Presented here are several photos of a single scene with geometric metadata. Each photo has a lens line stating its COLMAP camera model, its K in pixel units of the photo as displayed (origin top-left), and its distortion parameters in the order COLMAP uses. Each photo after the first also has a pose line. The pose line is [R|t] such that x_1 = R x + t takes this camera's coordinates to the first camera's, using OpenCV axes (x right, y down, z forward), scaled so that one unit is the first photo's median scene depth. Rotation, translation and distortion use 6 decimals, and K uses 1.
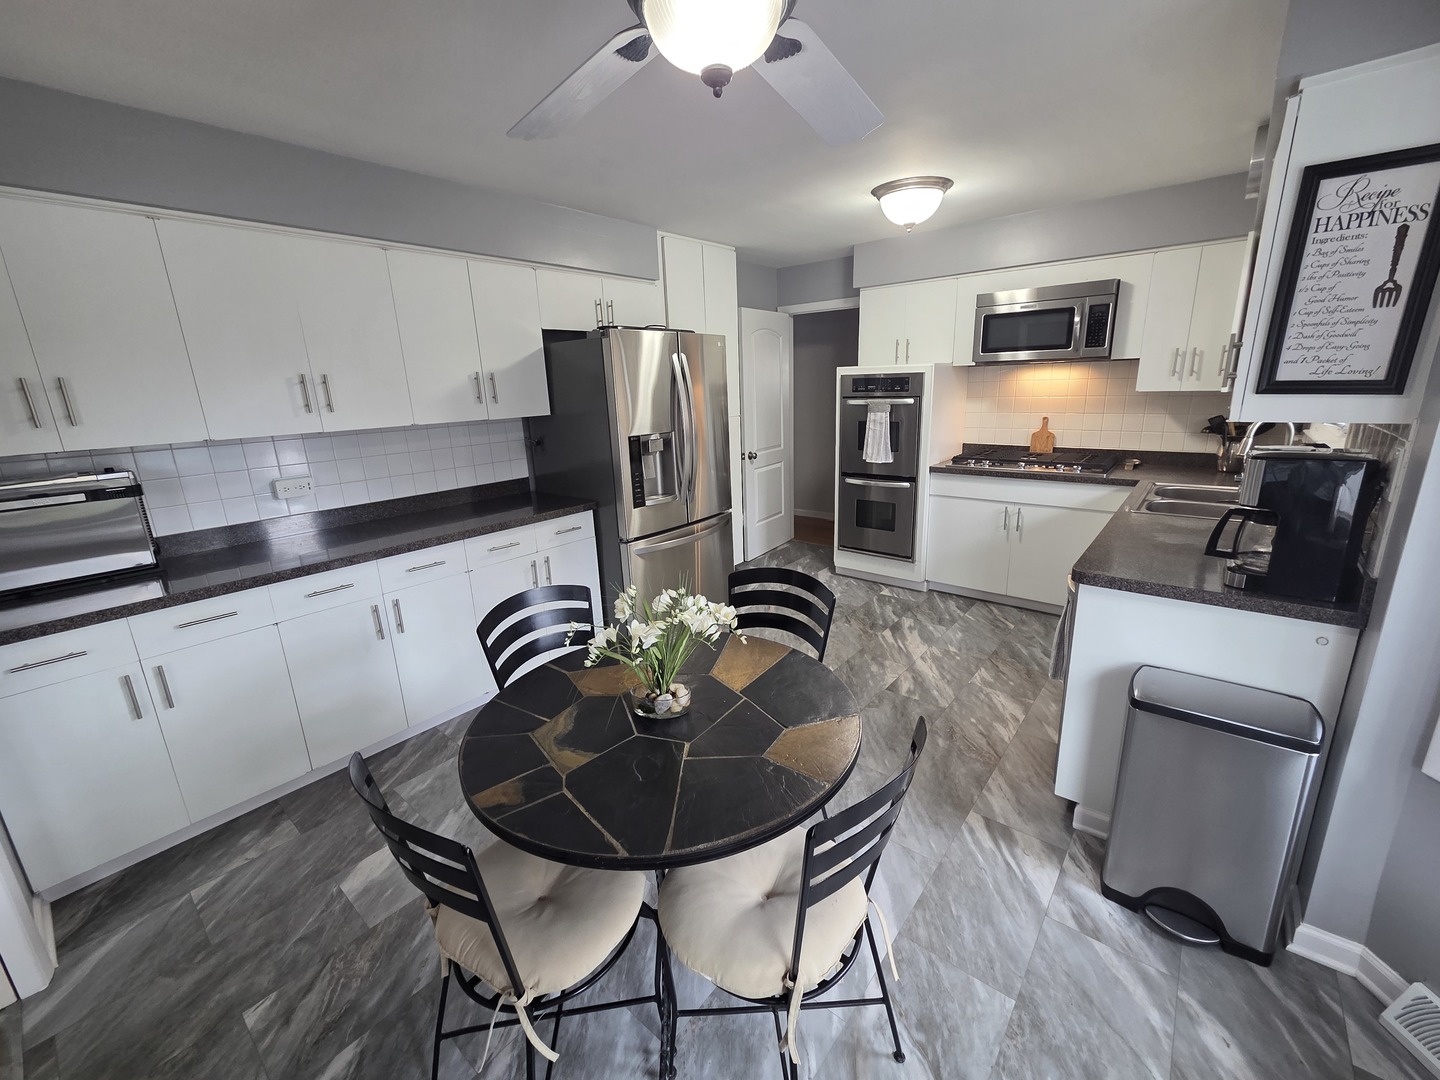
lens RADIAL K [[592.0, 0, 729.8], [0, 592.0, 543.9], [0, 0, 1]] dist [0.001962, -0.000163]
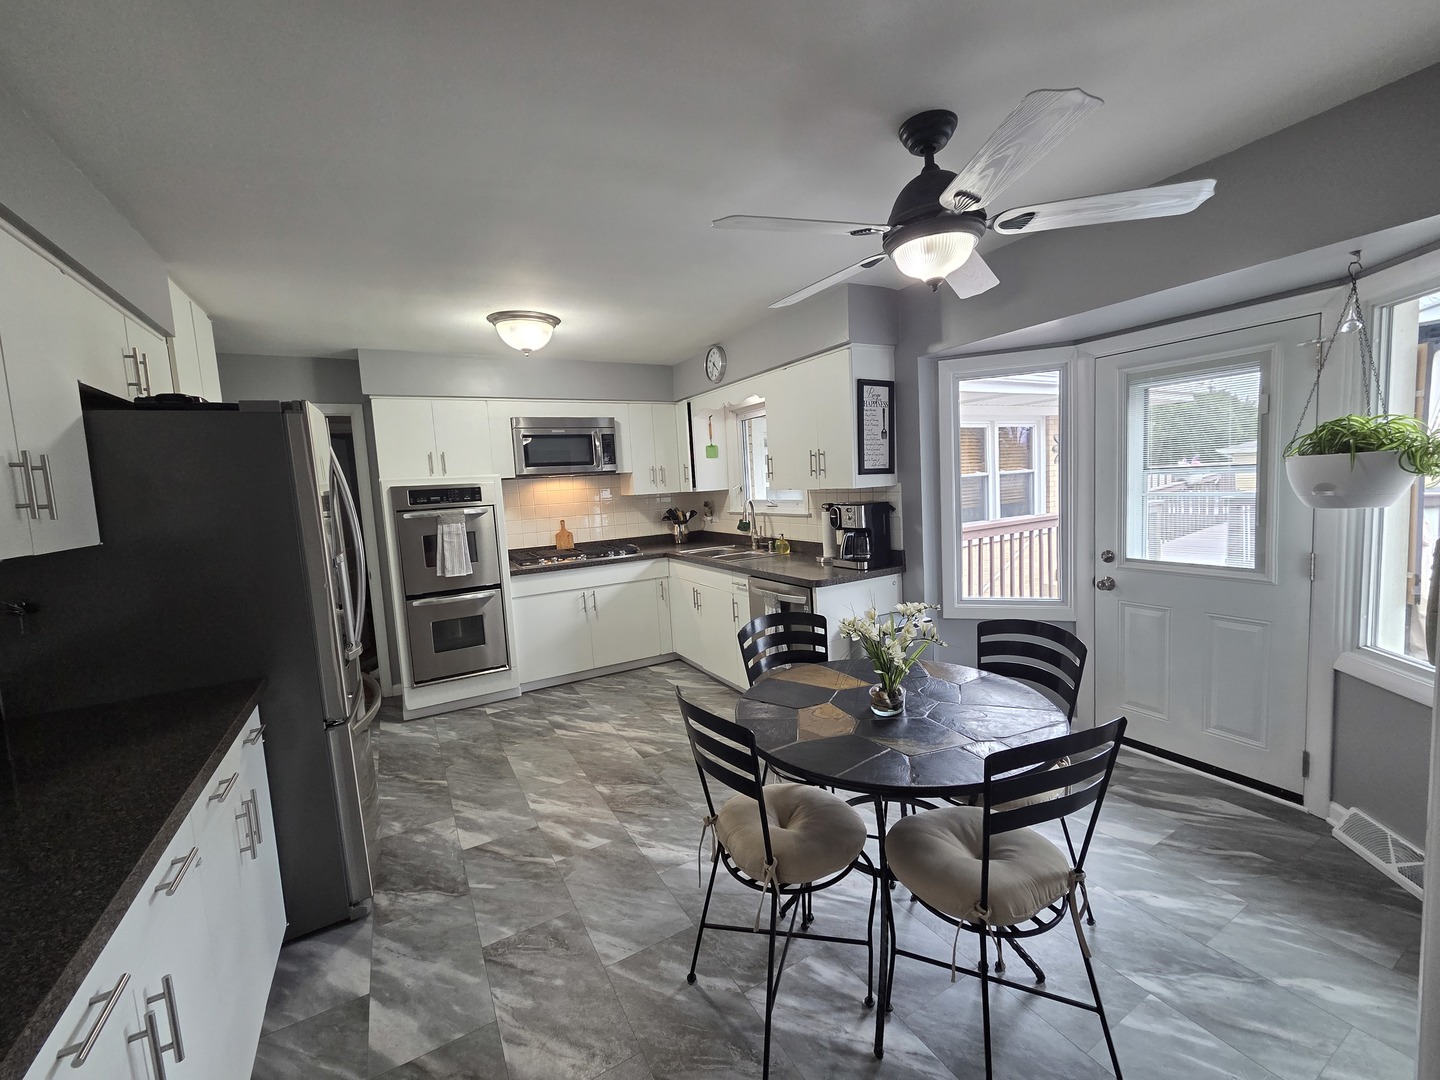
lens RADIAL K [[592.3, 0, 733.7], [0, 592.3, 536.3], [0, 0, 1]] dist [0.012446, 0.000268]
pose [[0.354818, -0.075107, 0.931914, -0.532594], [0.292751, 0.955568, -0.034449, -0.042892], [-0.887920, 0.285042, 0.361040, 0.293220]]
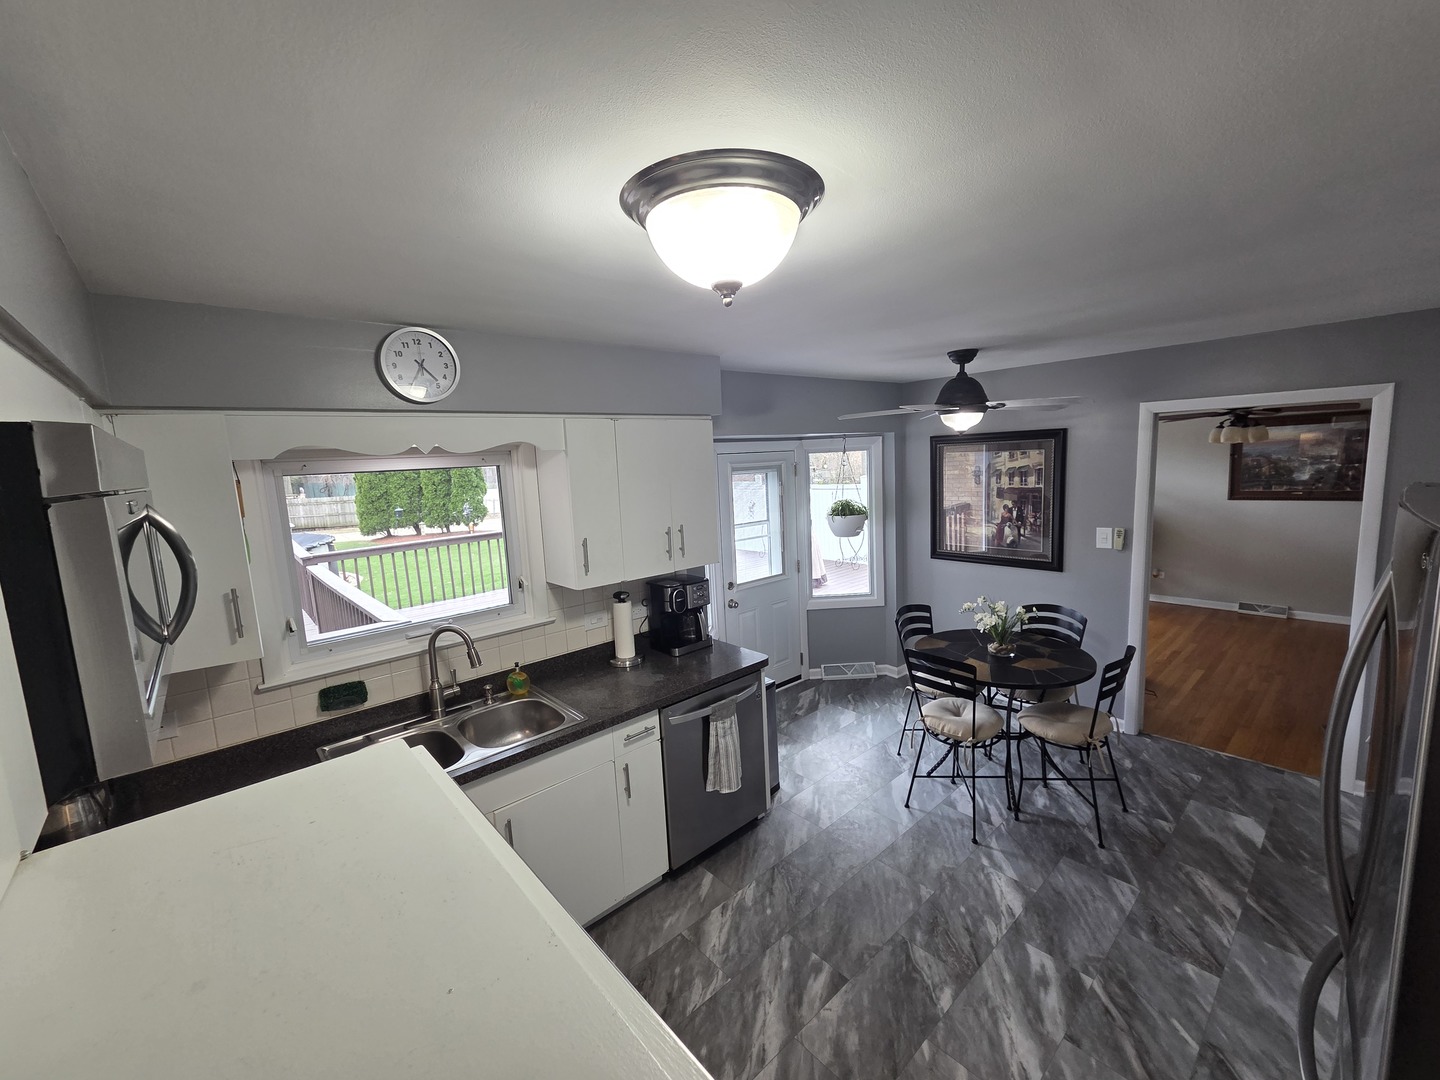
lens RADIAL K [[592.3, 0, 733.7], [0, 592.3, 536.3], [0, 0, 1]] dist [0.012446, 0.000268]
pose [[-0.986155, 0.058625, 0.155115, 0.211316], [0.115111, 0.915341, 0.385876, -0.458647], [-0.119361, 0.398389, -0.909417, 1.210894]]
